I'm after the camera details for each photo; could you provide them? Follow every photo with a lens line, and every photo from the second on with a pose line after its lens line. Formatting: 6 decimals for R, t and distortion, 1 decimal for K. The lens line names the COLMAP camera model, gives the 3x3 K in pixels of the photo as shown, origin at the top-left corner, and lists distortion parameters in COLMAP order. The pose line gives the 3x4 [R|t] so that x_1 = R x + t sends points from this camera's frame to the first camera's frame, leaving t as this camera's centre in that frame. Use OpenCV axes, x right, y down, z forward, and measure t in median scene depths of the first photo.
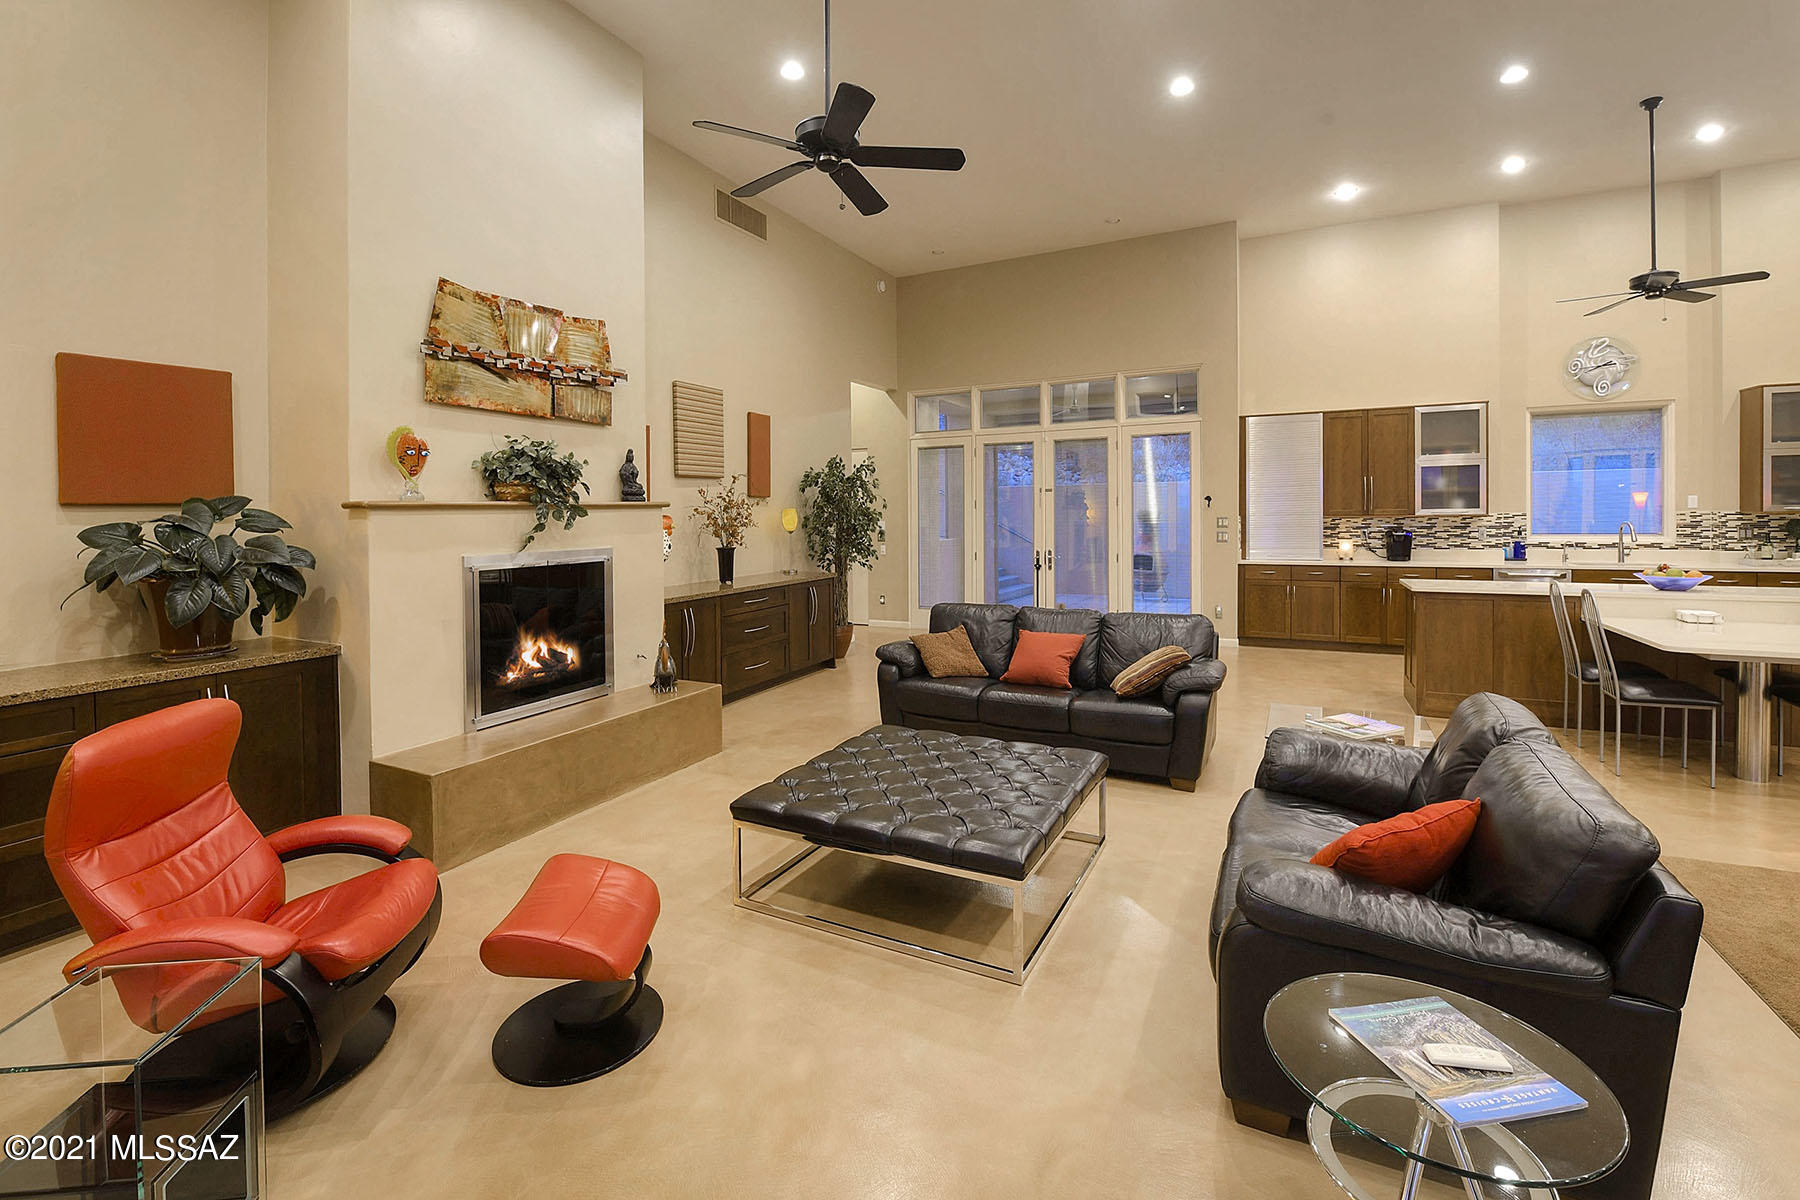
lens RADIAL K [[807.2, 0, 809.5], [0, 807.2, 521.4], [0, 0, 1]] dist [0.000988, -0.007559]
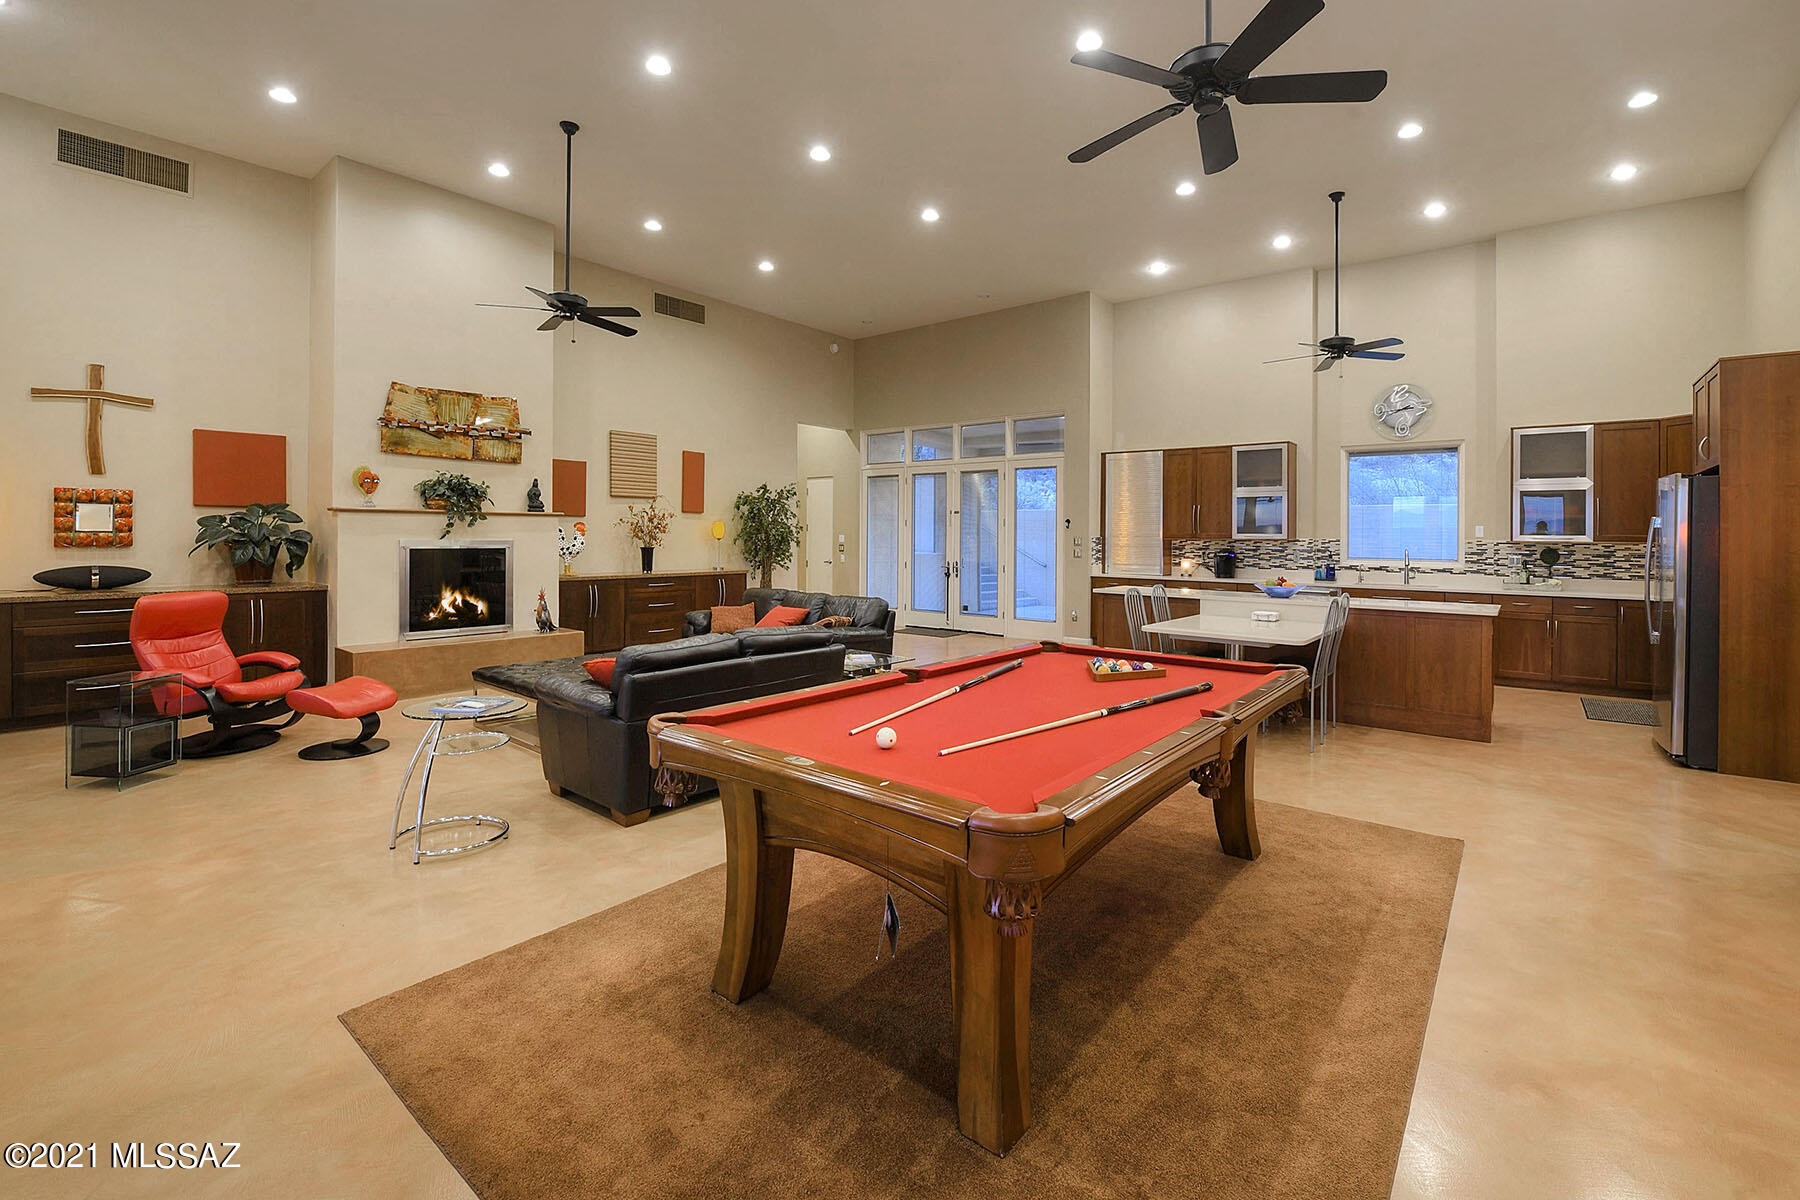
lens RADIAL K [[776.0, 0, 816.0], [0, 776.0, 527.9], [0, 0, 1]] dist [-0.005686, -0.001052]
pose [[0.977254, 0.022475, -0.210878, 0.683028], [-0.026226, 0.999543, -0.015007, 0.015925], [0.210444, 0.020196, 0.977397, -0.383647]]
